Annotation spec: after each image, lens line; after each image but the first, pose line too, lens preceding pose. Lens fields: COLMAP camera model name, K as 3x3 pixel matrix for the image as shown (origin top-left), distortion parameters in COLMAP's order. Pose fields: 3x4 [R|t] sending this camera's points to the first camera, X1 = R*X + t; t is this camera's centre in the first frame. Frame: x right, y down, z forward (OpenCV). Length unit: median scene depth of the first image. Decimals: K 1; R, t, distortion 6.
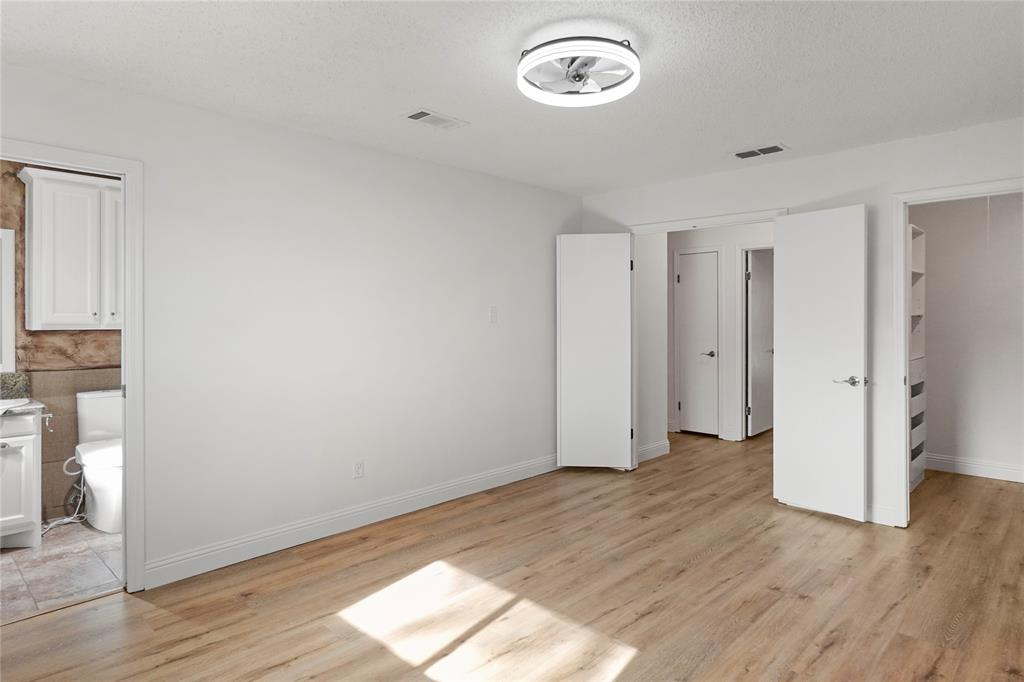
lens RADIAL K [[586.8, 0, 500.1], [0, 586.8, 326.2], [0, 0, 1]] dist [-0.001183, 0.000024]
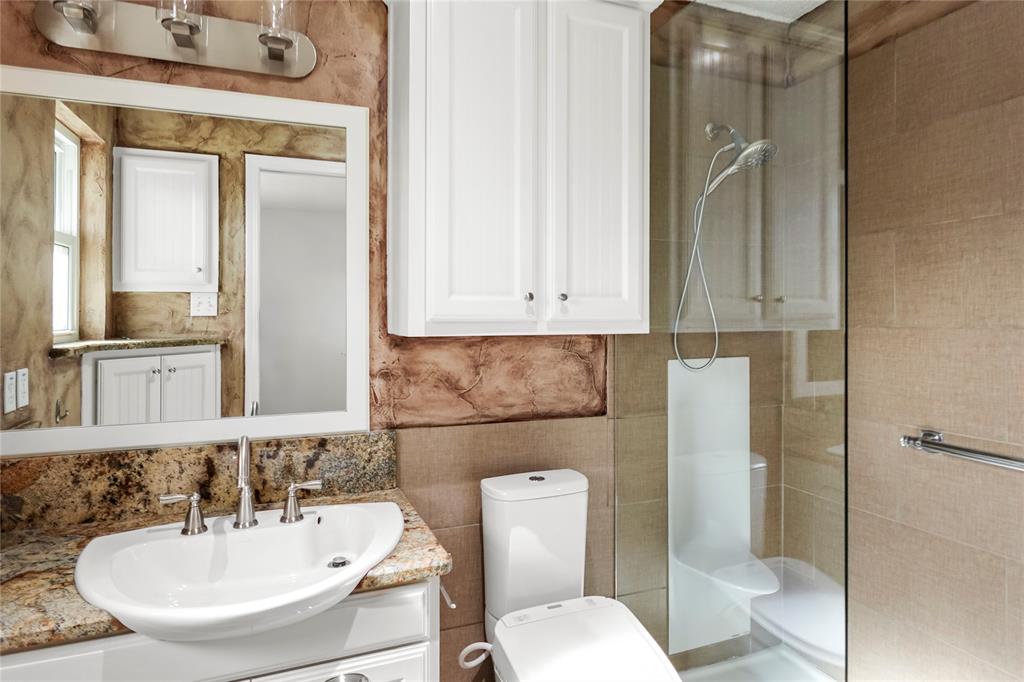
lens RADIAL K [[586.8, 0, 516.8], [0, 586.8, 336.5], [0, 0, 1]] dist [-0.001183, 0.000024]
pose [[0.911996, 0.003919, -0.410181, -0.538012], [-0.002866, 0.999991, 0.003181, 0.006068], [0.410190, -0.001725, 0.911998, 0.634757]]
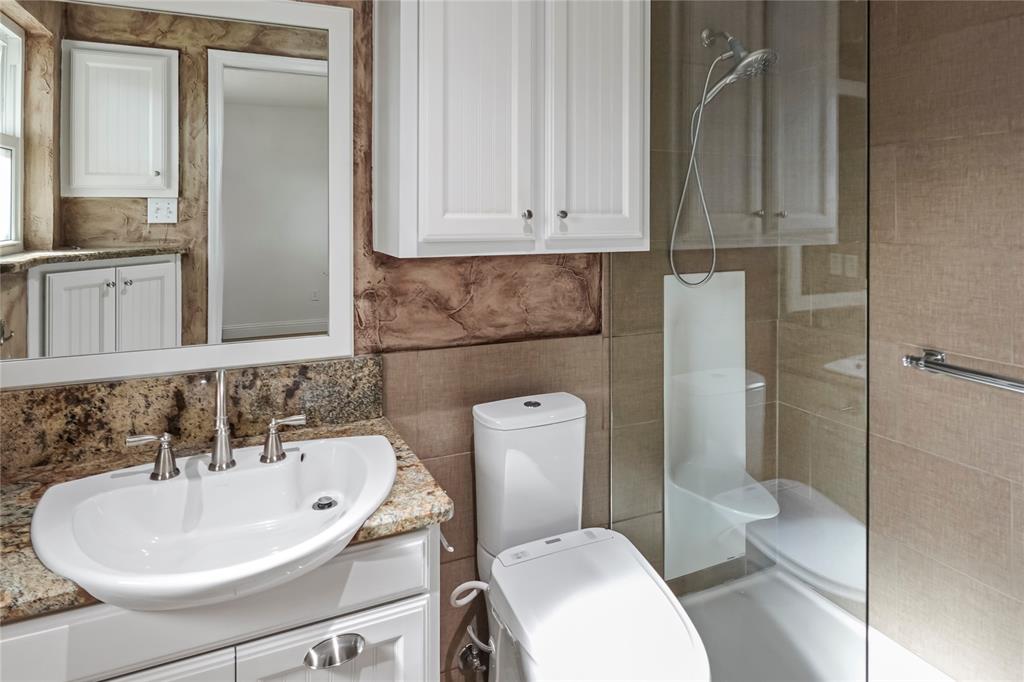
lens RADIAL K [[586.8, 0, 492.8], [0, 586.8, 219.0], [0, 0, 1]] dist [-0.001183, 0.000024]
pose [[0.932479, 0.006617, -0.361164, -0.581335], [-0.004238, 0.999964, 0.007378, -0.020781], [0.361200, -0.005349, 0.932473, 0.644214]]
